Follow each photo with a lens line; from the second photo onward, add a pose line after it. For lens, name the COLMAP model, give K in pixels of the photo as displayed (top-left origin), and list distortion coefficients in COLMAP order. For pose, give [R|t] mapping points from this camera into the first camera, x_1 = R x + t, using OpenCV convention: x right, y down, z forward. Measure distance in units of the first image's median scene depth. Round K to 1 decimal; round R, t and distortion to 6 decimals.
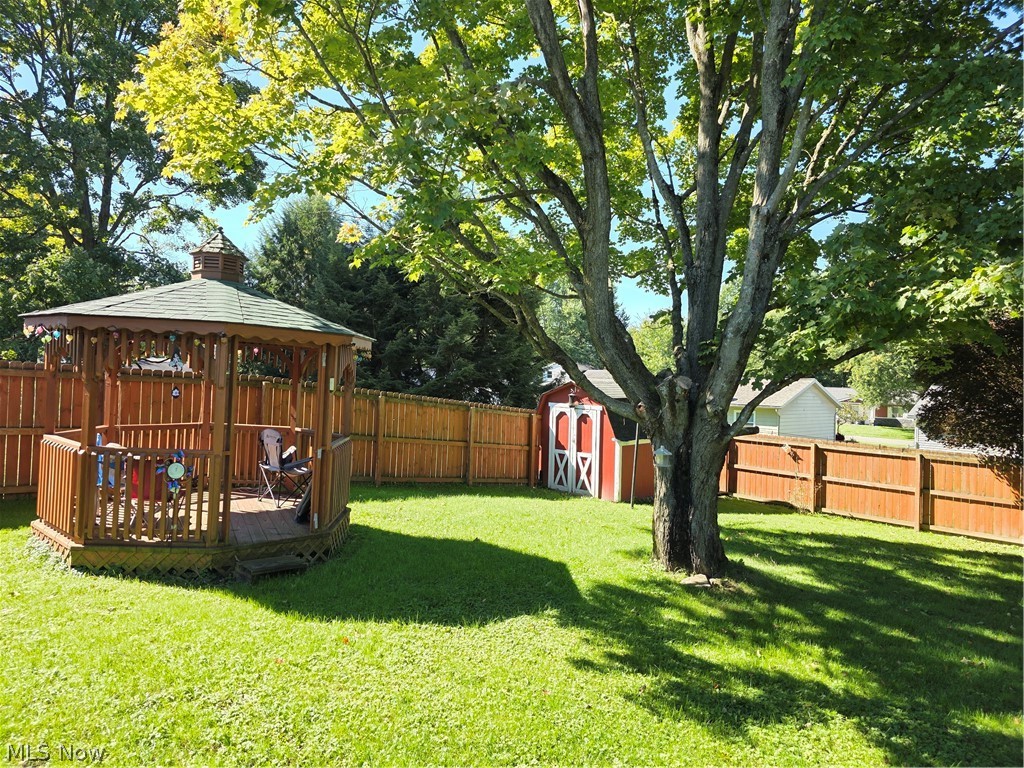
lens RADIAL K [[697.0, 0, 497.2], [0, 697.0, 370.5], [0, 0, 1]] dist [0.067264, -0.059330]
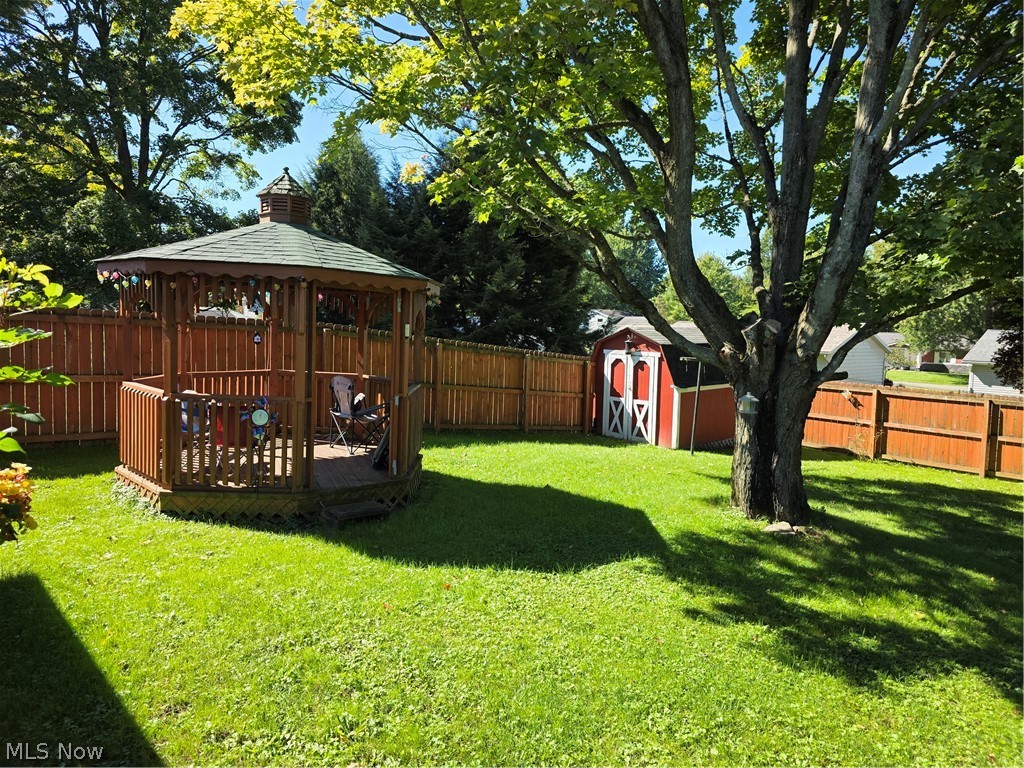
lens RADIAL K [[697.6, 0, 510.2], [0, 697.6, 376.9], [0, 0, 1]] dist [0.077342, -0.076558]
pose [[0.999498, -0.002801, -0.031544, -0.060784], [0.005441, 0.996458, 0.083918, 0.003152], [0.031197, -0.084048, 0.995973, 0.023883]]
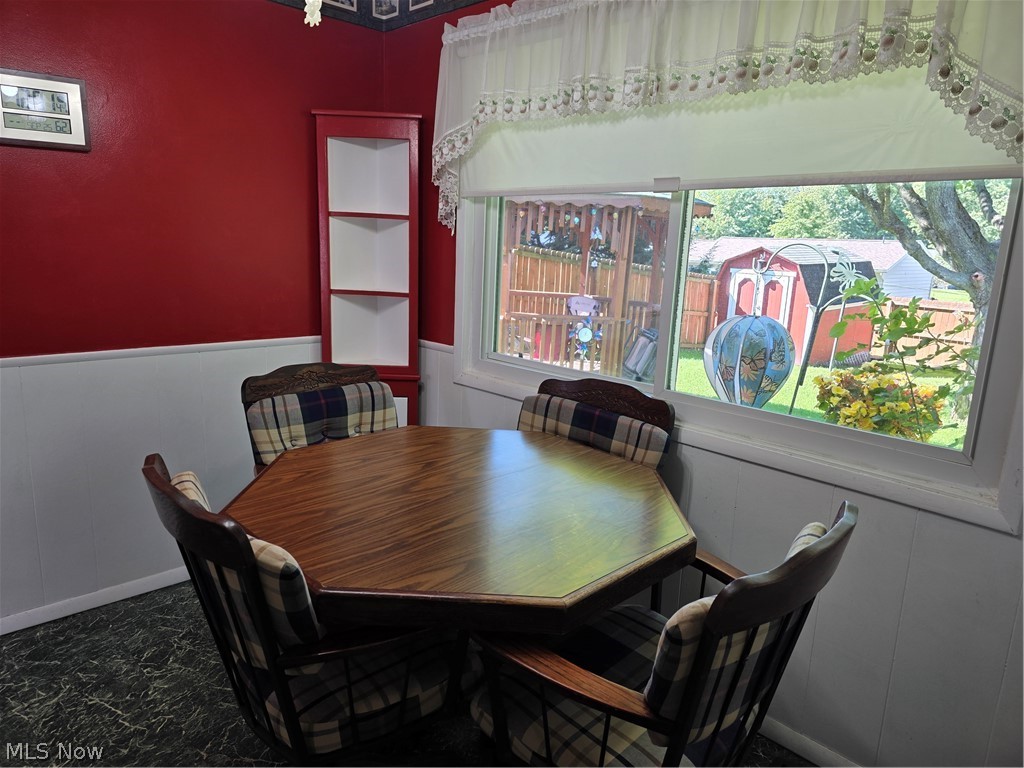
lens RADIAL K [[697.6, 0, 510.2], [0, 697.6, 376.9], [0, 0, 1]] dist [0.077342, -0.076558]
pose [[0.999197, 0.011472, -0.038393, -0.451230], [-0.003415, 0.979036, 0.203660, -0.014179], [0.039924, -0.203365, 0.978289, -0.074881]]
